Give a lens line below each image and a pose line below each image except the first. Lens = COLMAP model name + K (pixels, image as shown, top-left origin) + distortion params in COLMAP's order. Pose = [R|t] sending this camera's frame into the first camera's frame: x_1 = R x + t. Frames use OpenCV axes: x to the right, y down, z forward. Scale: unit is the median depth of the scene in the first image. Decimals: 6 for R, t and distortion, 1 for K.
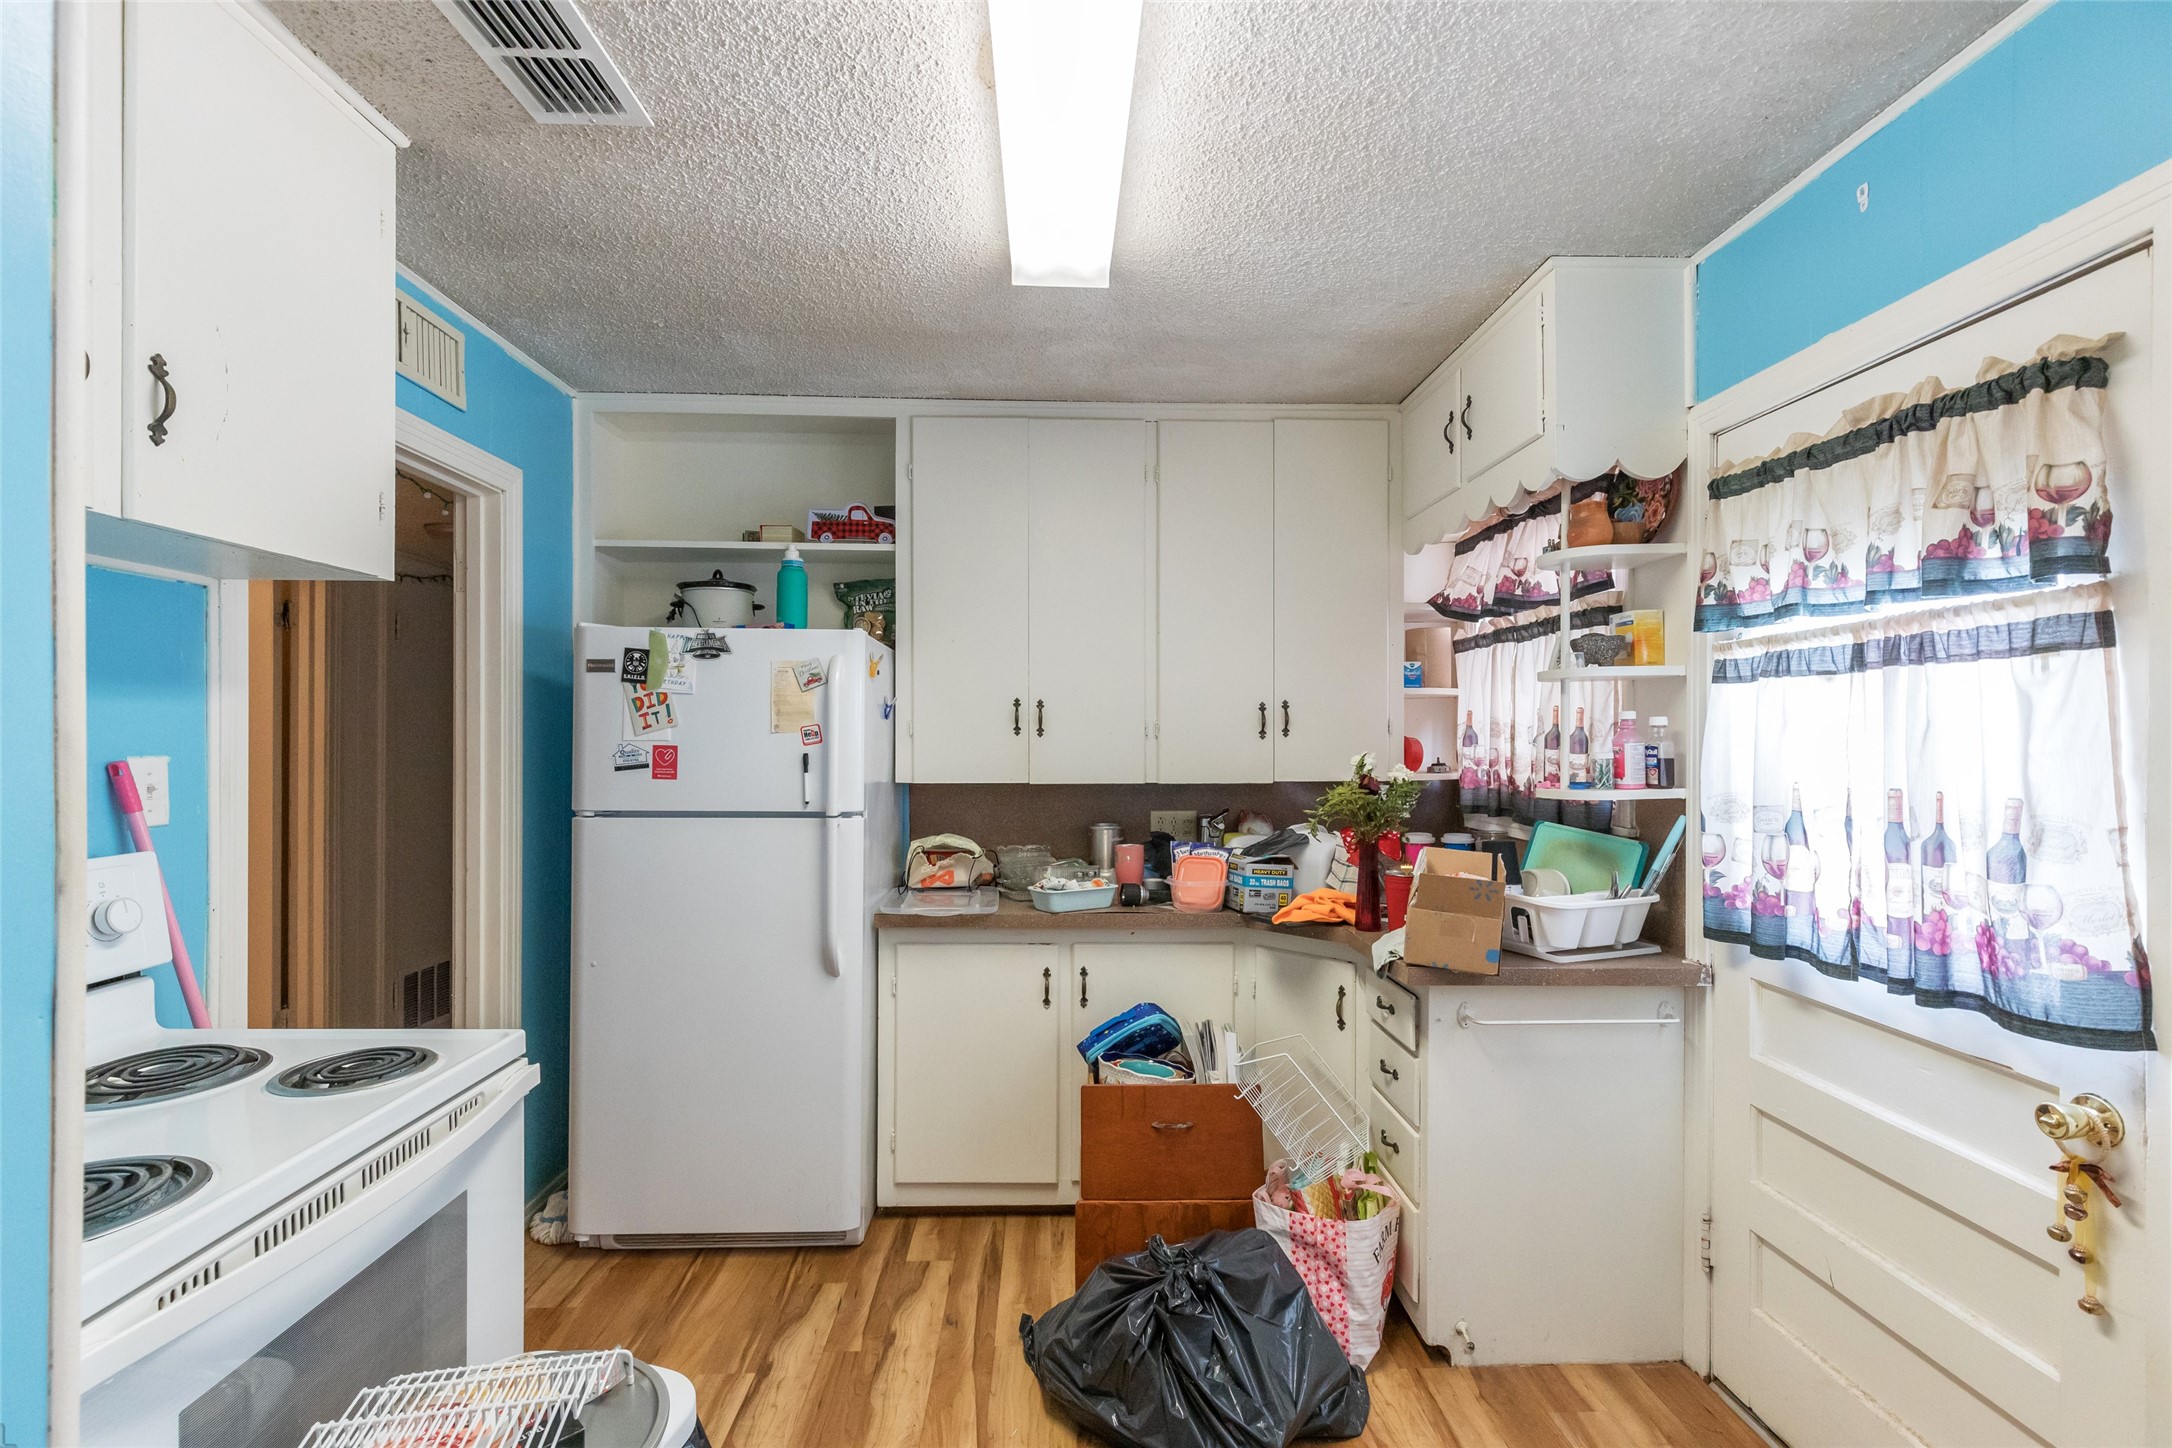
lens RADIAL K [[963.7, 0, 1078.5], [0, 963.7, 733.6], [0, 0, 1]] dist [0.008876, 0.000172]
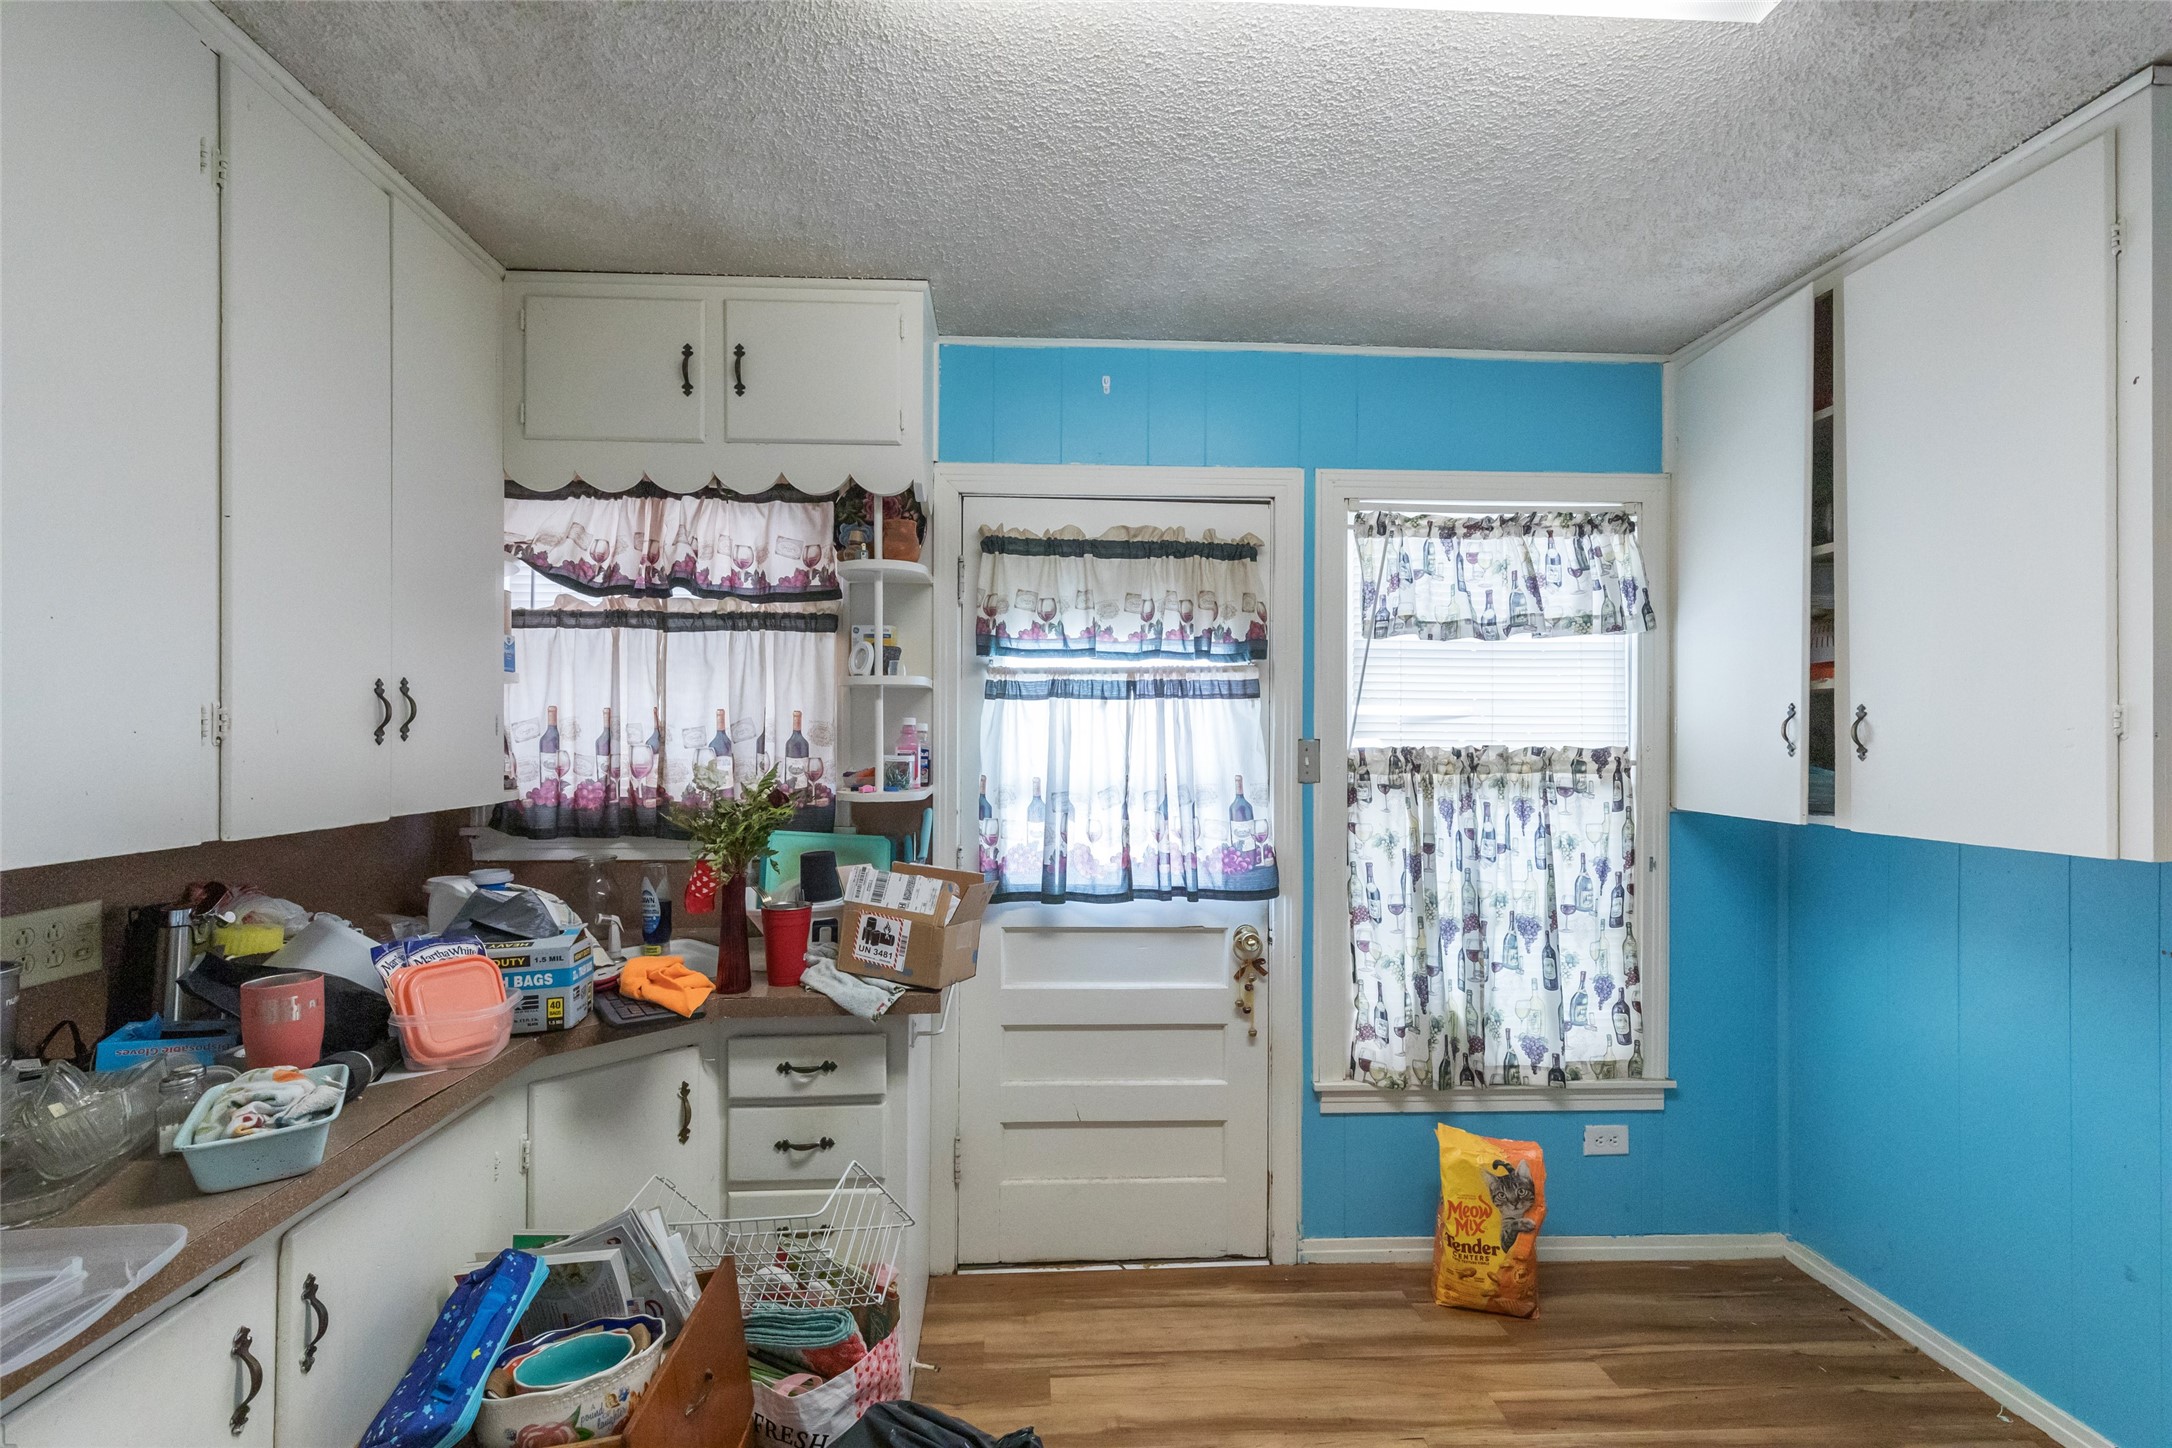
lens RADIAL K [[1014.2, 0, 1034.0], [0, 1014.2, 732.7], [0, 0, 1]] dist [0.007592, -0.001439]
pose [[-0.022208, 0.002909, 0.999749, -0.493539], [-0.007461, 0.999967, -0.003075, -0.003216], [-0.999726, -0.007528, -0.022186, 0.738483]]
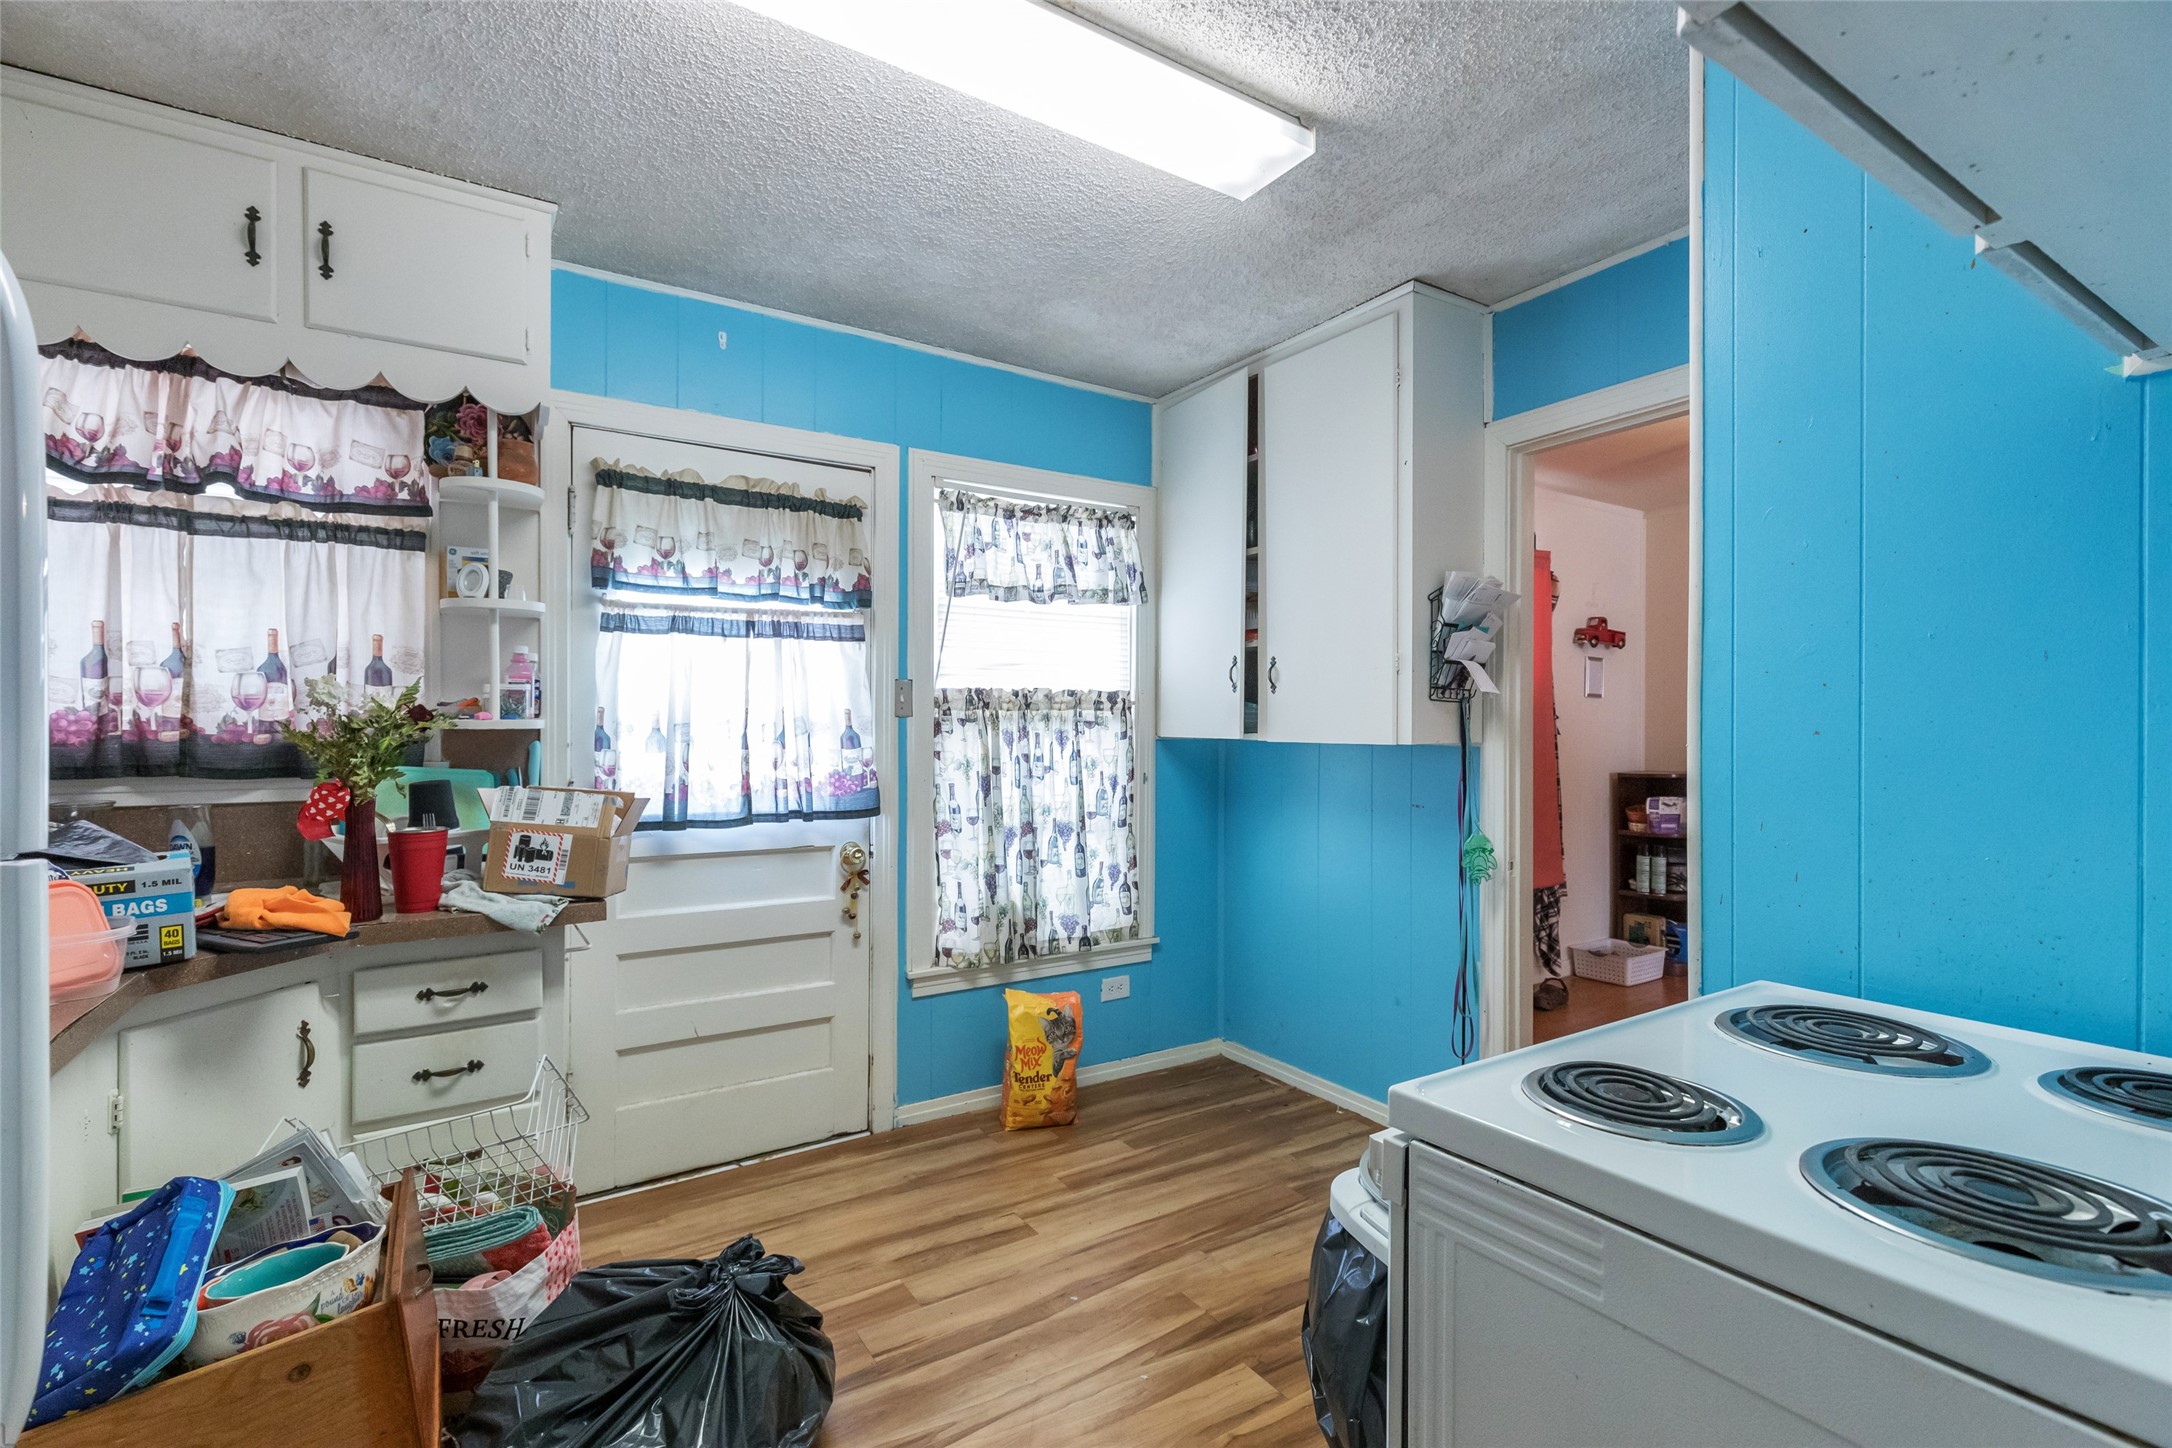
lens RADIAL K [[1026.9, 0, 1086.0], [0, 1026.9, 724.0], [0, 0, 1]] dist [0.003049, -0.001019]
pose [[-0.535839, -0.006206, 0.844298, -0.609860], [-0.008213, 0.999964, 0.002138, 0.046137], [-0.844280, -0.005788, -0.535870, 0.903468]]
